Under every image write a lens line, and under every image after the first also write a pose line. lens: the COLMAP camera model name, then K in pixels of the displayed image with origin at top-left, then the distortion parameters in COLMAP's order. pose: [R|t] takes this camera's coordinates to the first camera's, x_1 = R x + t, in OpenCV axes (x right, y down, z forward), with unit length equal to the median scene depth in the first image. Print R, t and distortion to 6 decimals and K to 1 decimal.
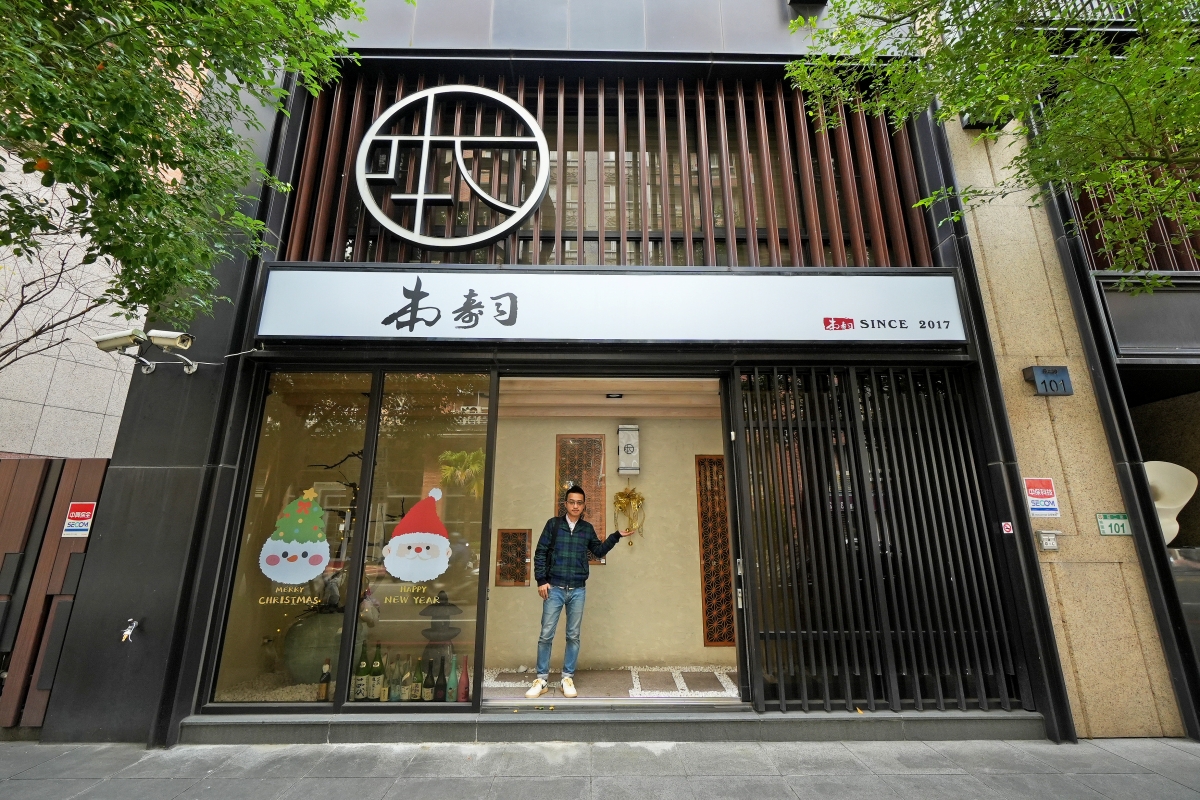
lens RADIAL K [[519.1, 0, 598.7], [0, 519.1, 395.4], [0, 0, 1]] dist [-0.004815, 0.000570]
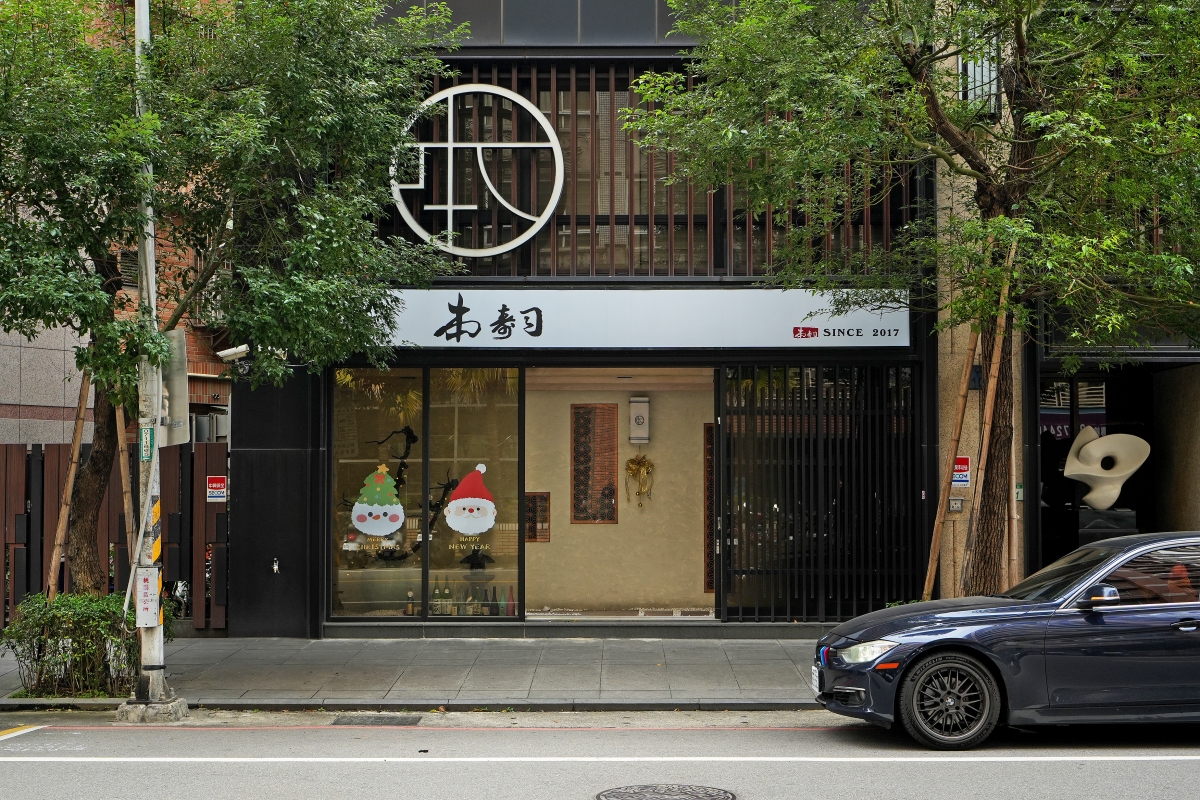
lens RADIAL K [[1634.9, 0, 600.9], [0, 1634.9, 401.4], [0, 0, 1]] dist [0.029120, 0.000000]
pose [[0.999668, -0.001199, -0.025749, 0.080545], [0.006797, 0.975827, 0.218439, -0.825780], [0.024864, -0.218541, 0.975511, -2.805816]]
